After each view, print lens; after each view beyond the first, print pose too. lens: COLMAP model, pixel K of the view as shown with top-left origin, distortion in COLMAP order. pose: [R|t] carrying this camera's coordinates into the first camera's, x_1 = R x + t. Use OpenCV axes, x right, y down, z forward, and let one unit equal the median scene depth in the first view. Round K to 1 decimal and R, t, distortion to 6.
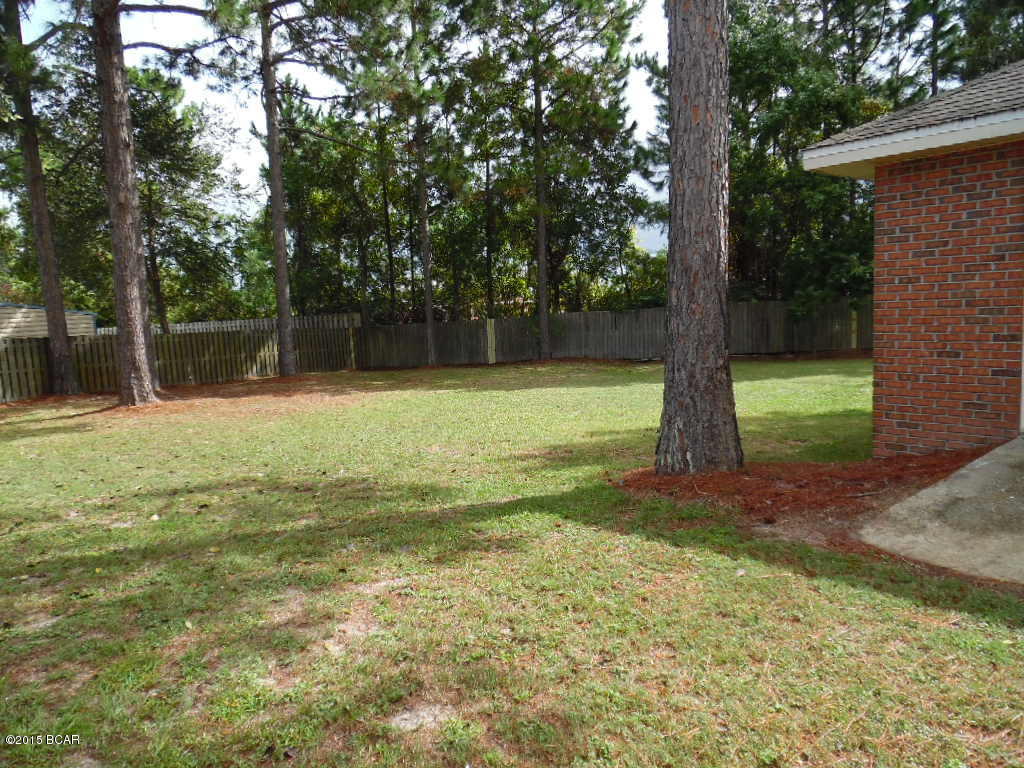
lens RADIAL K [[716.2, 0, 512.0], [0, 716.2, 384.0], [0, 0, 1]] dist [-0.006882, -0.011216]
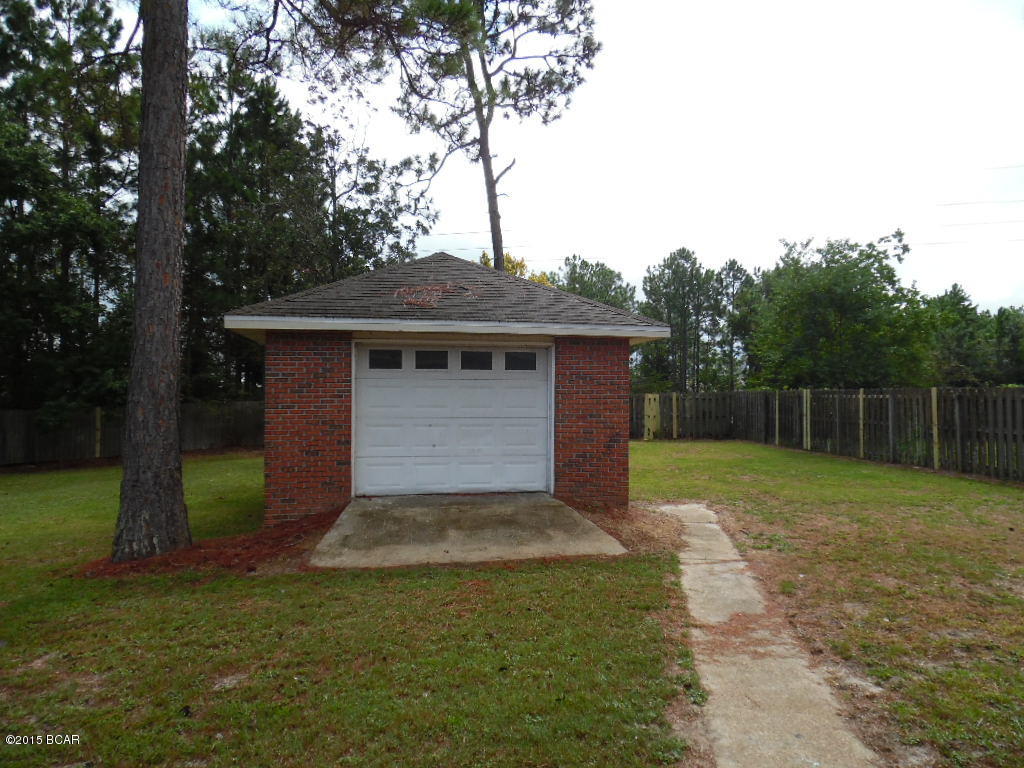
lens RADIAL K [[716.2, 0, 512.0], [0, 716.2, 384.0], [0, 0, 1]] dist [-0.006882, -0.011216]
pose [[0.491190, 0.058364, 0.869095, -0.551677], [0.074139, 0.991331, -0.108474, 0.010731], [-0.867891, 0.117715, 0.482605, -0.179787]]
